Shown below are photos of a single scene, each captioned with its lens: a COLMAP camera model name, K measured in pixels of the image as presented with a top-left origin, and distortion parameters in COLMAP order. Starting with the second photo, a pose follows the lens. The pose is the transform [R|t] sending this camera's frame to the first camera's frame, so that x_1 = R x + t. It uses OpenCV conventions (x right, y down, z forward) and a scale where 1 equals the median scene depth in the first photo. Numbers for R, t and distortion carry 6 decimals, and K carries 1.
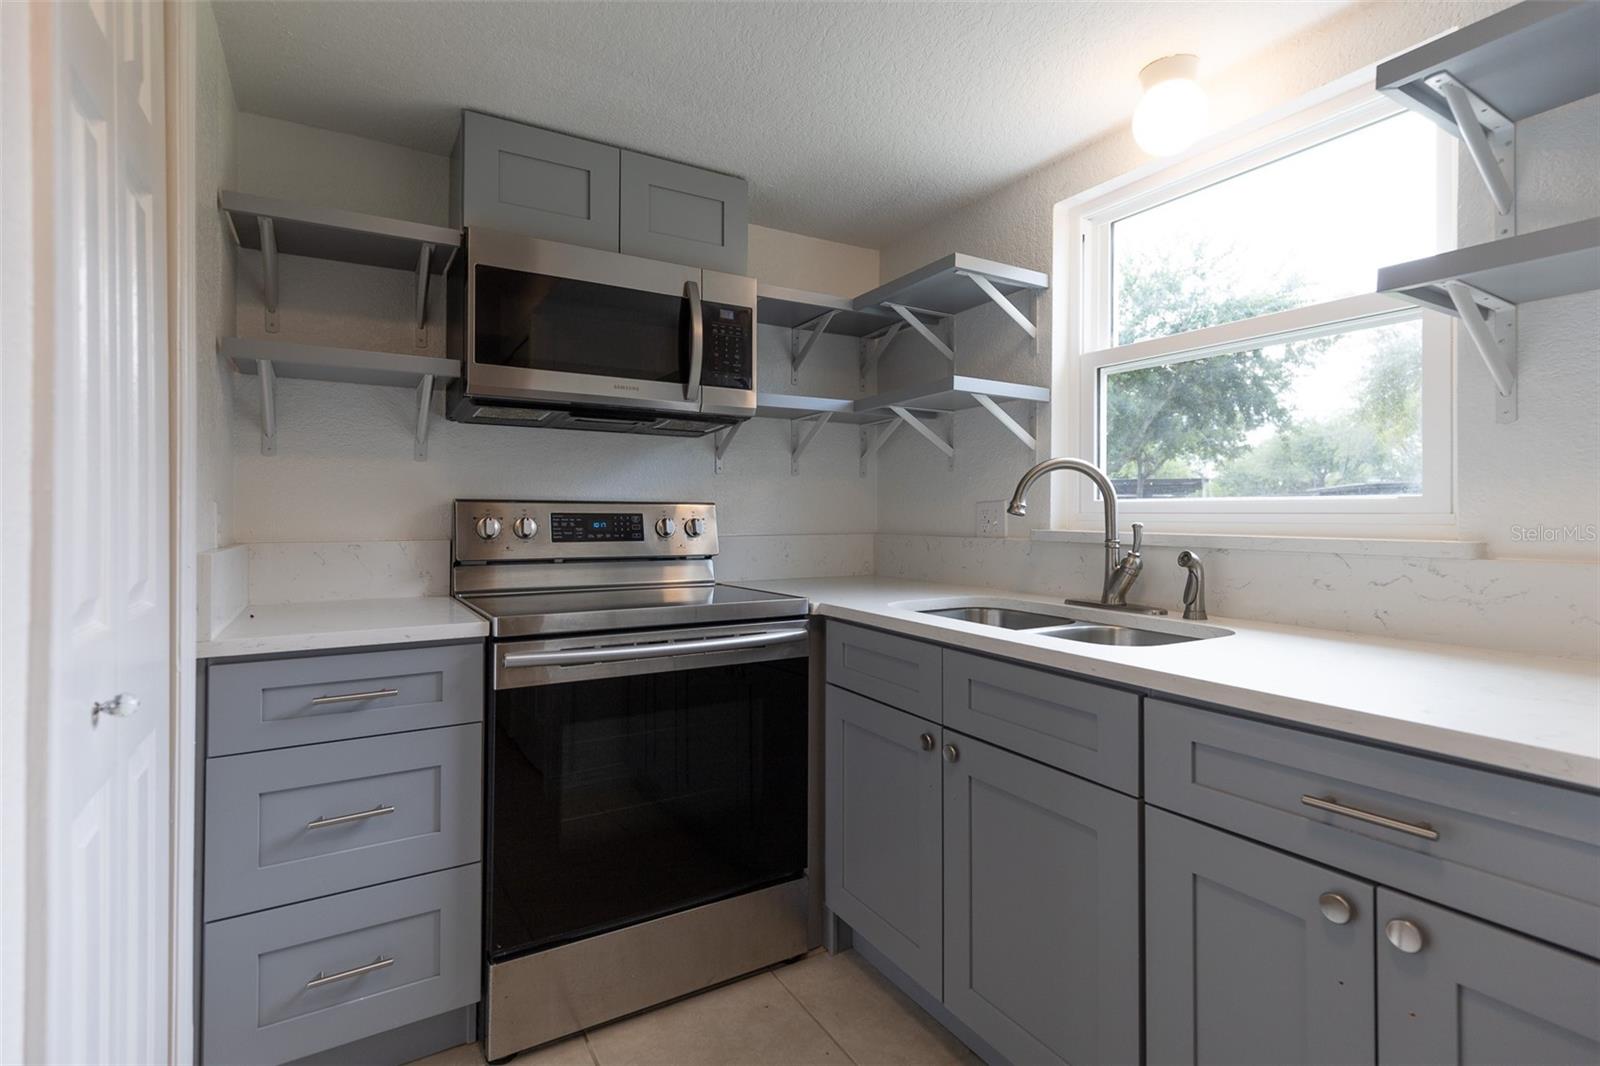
lens RADIAL K [[751.1, 0, 807.3], [0, 751.1, 502.9], [0, 0, 1]] dist [0.009861, -0.000279]
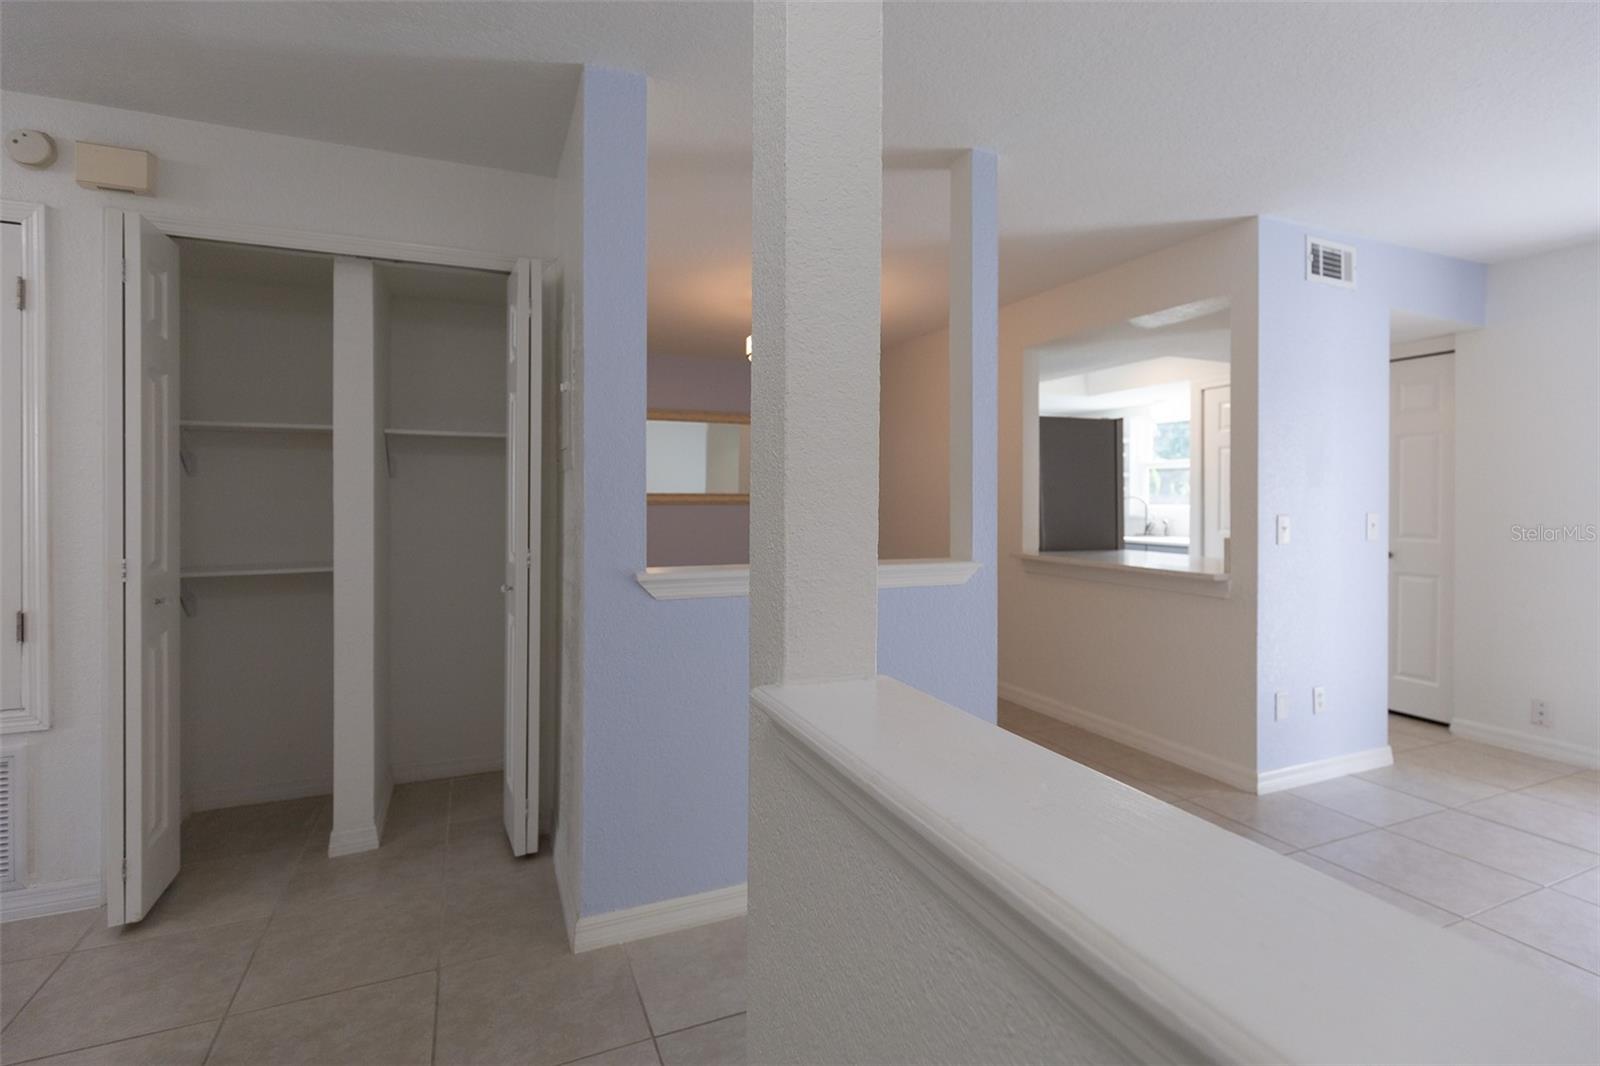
lens RADIAL K [[723.7, 0, 773.3], [0, 723.7, 498.8], [0, 0, 1]] dist [-0.003916, -0.000757]
pose [[0.986715, 0.003927, -0.162414, -0.821658], [-0.002436, 0.999953, 0.009379, -0.072505], [0.162443, -0.008859, 0.986678, -2.757247]]
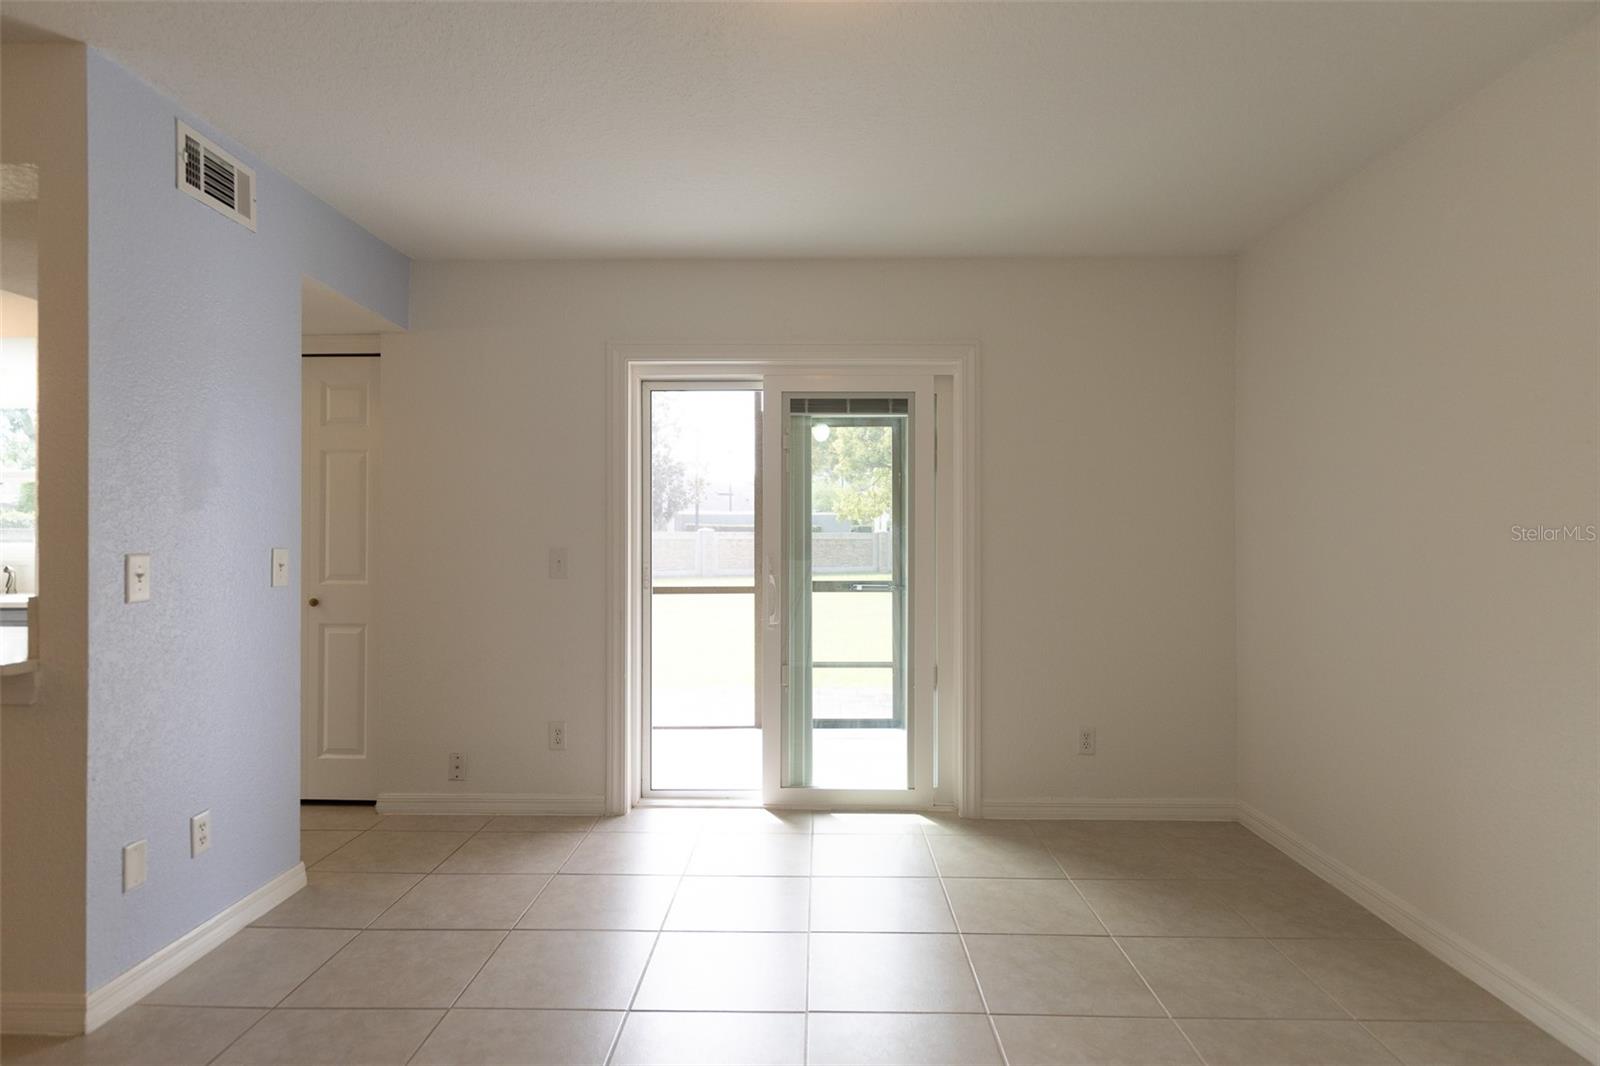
lens RADIAL K [[900.9, 0, 800.0], [0, 900.9, 533.0], [0, 0, 1]] dist [0.006515, 0.000672]
pose [[0.539437, 0.003480, 0.842019, -0.516165], [-0.006869, 0.999976, 0.000267, -0.059969], [-0.841998, -0.005927, 0.539449, -2.422540]]
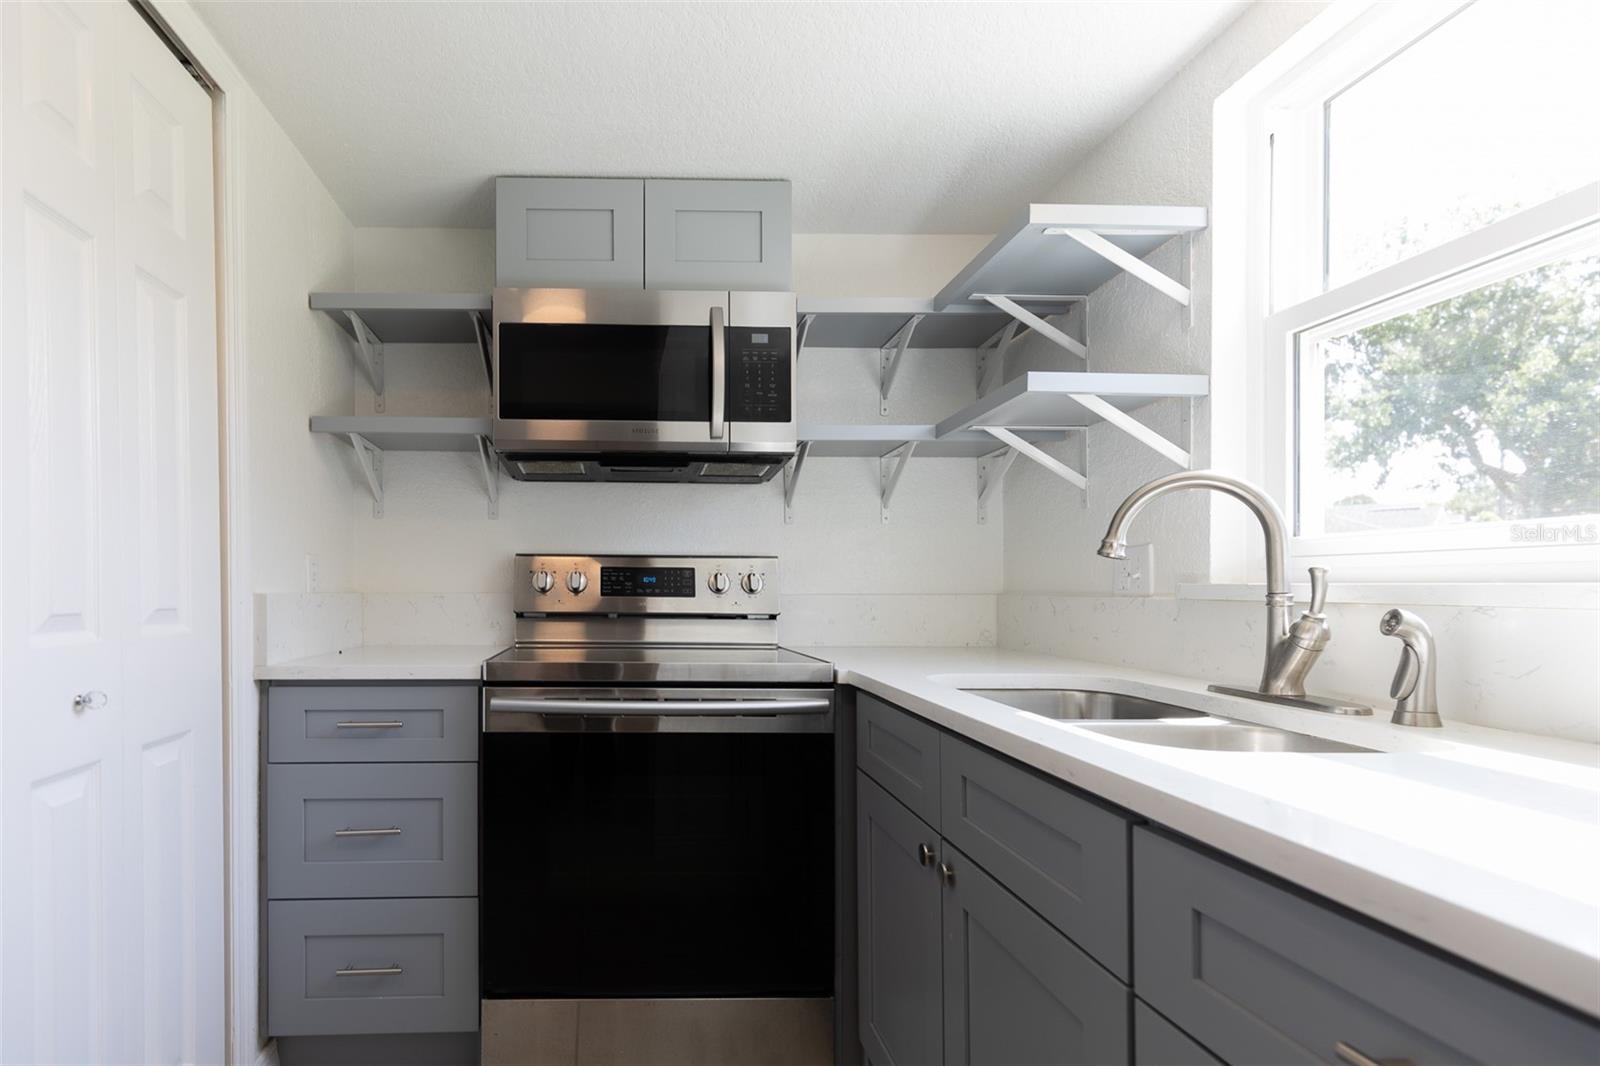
lens RADIAL K [[785.7, 0, 648.0], [0, 785.7, 580.7], [0, 0, 1]] dist [0.003813, 0.000257]
pose [[0.872553, -0.001116, -0.488518, 0.245396], [0.003556, 0.999985, 0.004068, 0.030832], [0.488507, -0.005287, 0.872544, 0.141612]]
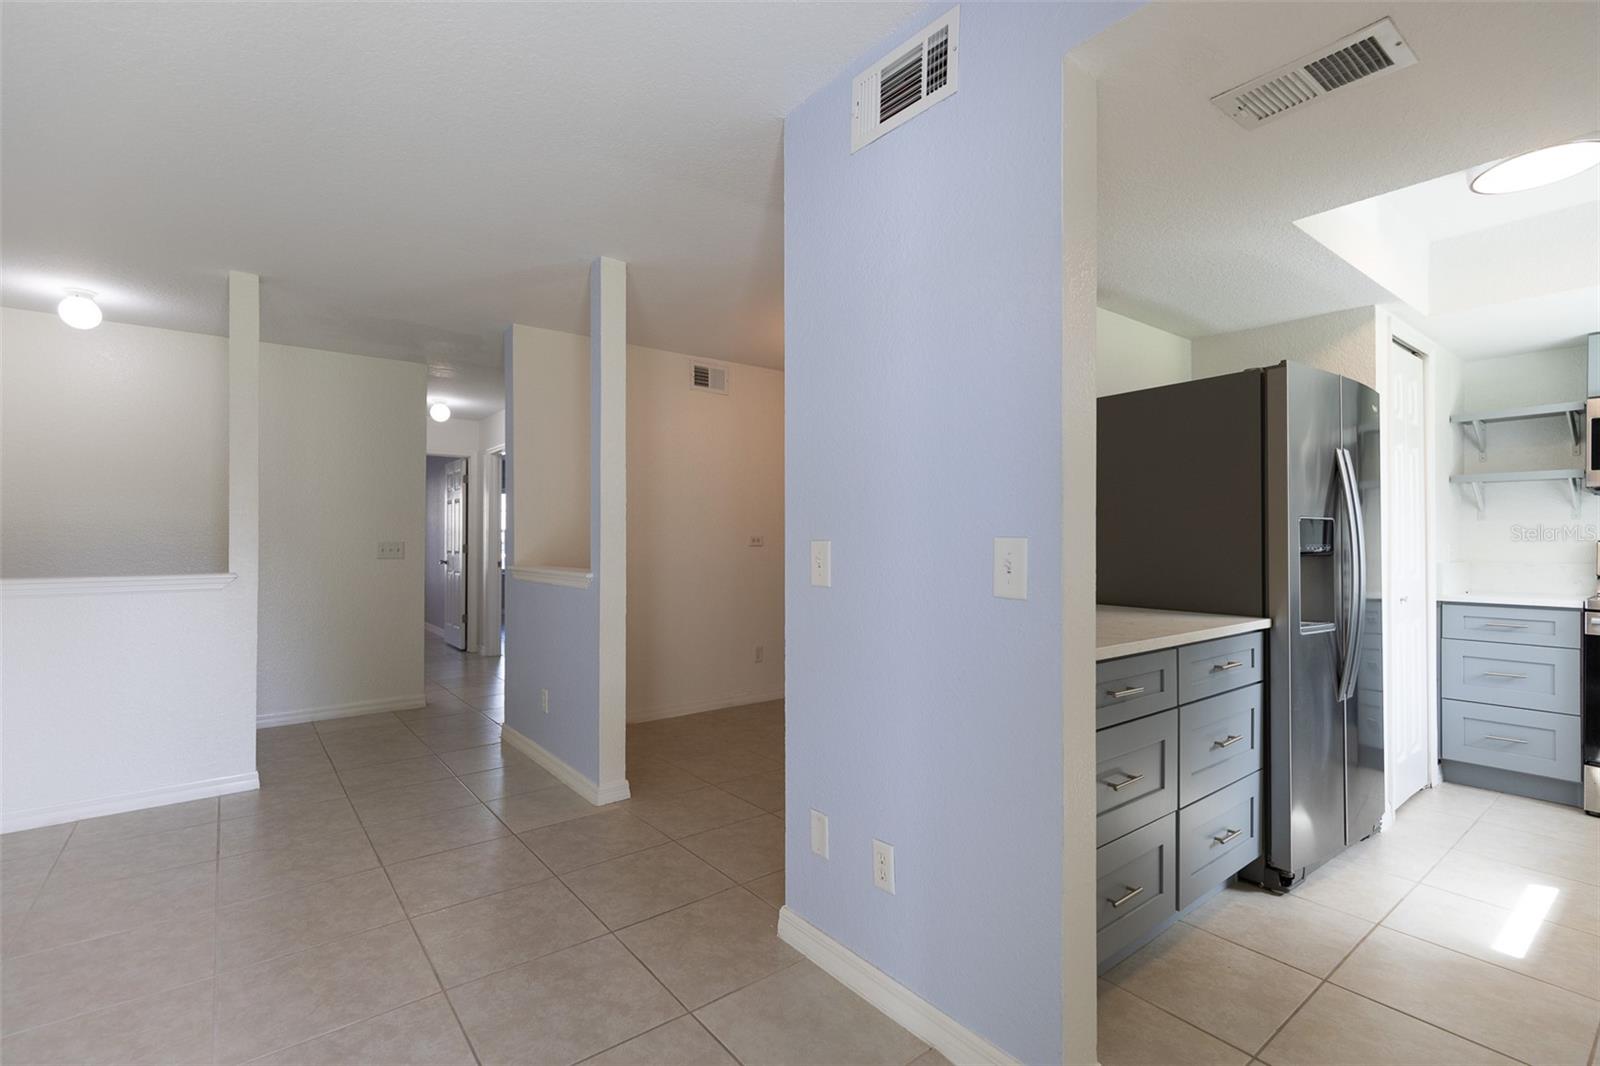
lens RADIAL K [[726.0, 0, 791.3], [0, 726.0, 537.4], [0, 0, 1]] dist [0.011738, 0.000079]
pose [[0.112589, -0.002825, -0.993638, 1.095976], [0.009847, 0.999950, -0.001727, -0.029494], [0.993593, -0.009590, 0.112611, -1.135952]]
